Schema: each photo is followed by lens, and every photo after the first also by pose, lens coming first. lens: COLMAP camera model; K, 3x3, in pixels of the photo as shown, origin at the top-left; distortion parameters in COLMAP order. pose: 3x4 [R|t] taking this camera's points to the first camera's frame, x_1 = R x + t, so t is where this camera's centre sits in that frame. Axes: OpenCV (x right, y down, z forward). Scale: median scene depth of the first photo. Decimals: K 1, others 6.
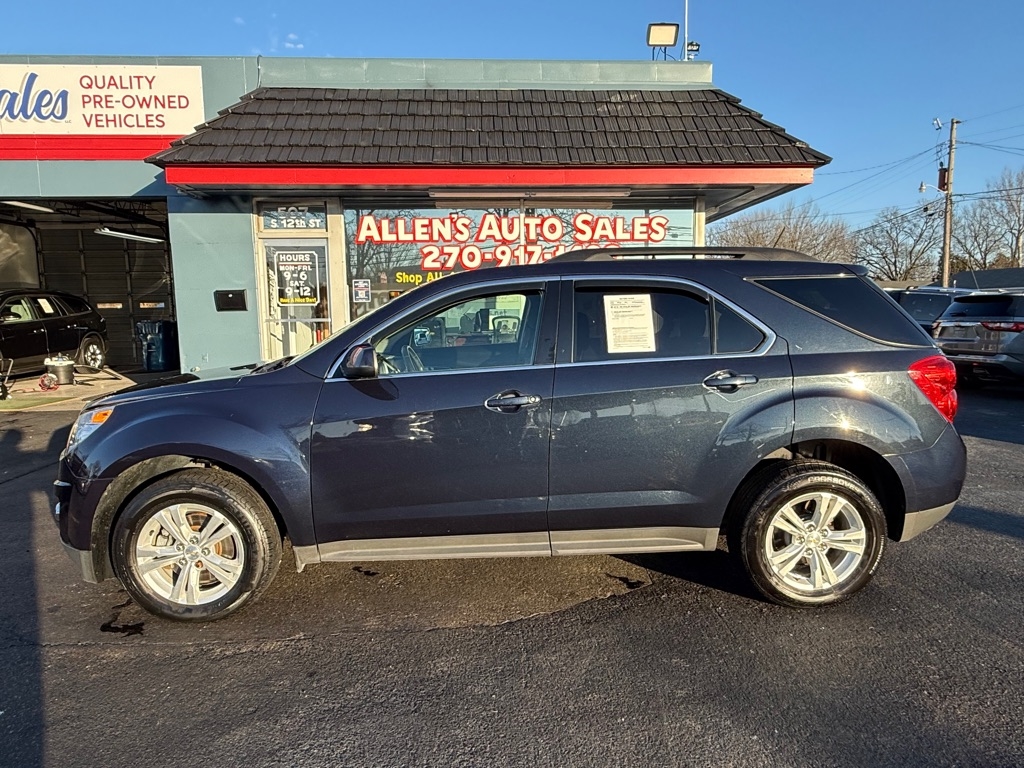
lens RADIAL K [[631.6, 0, 512.2], [0, 631.6, 384.2], [0, 0, 1]] dist [-0.000272, -0.000070]
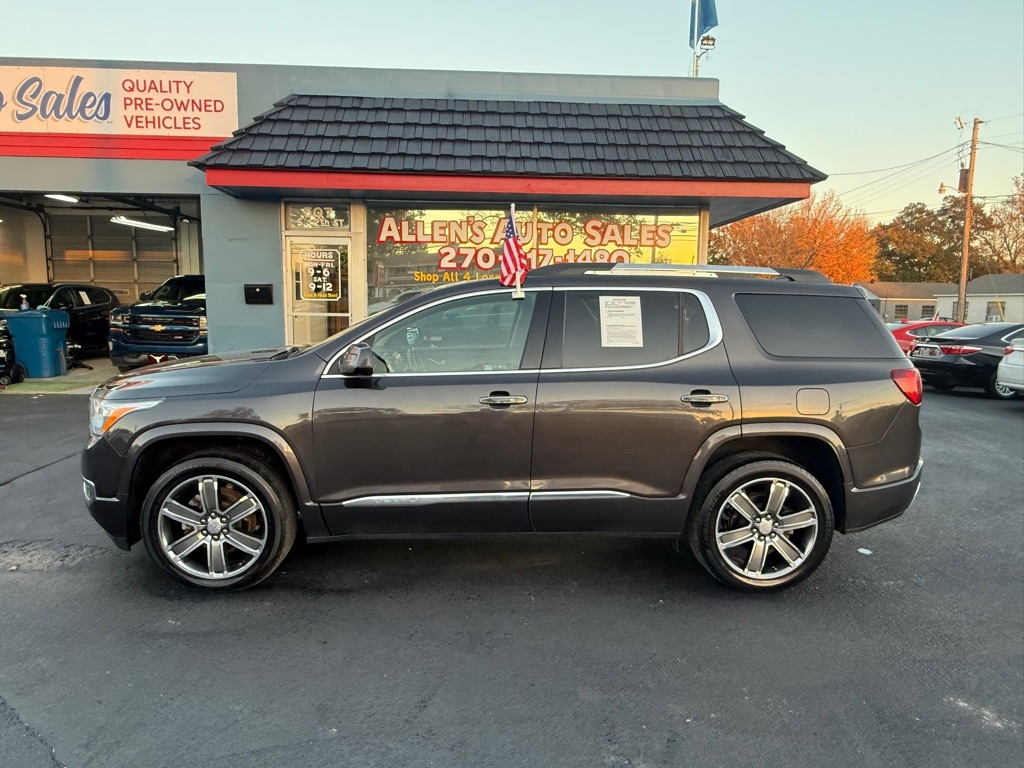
lens RADIAL K [[683.0, 0, 506.5], [0, 683.0, 385.5], [0, 0, 1]] dist [-0.000080, 0.000138]
pose [[0.999690, 0.024790, -0.002166, -0.022812], [-0.024778, 0.999679, 0.005354, 0.003456], [0.002298, -0.005299, 0.999983, -0.140772]]
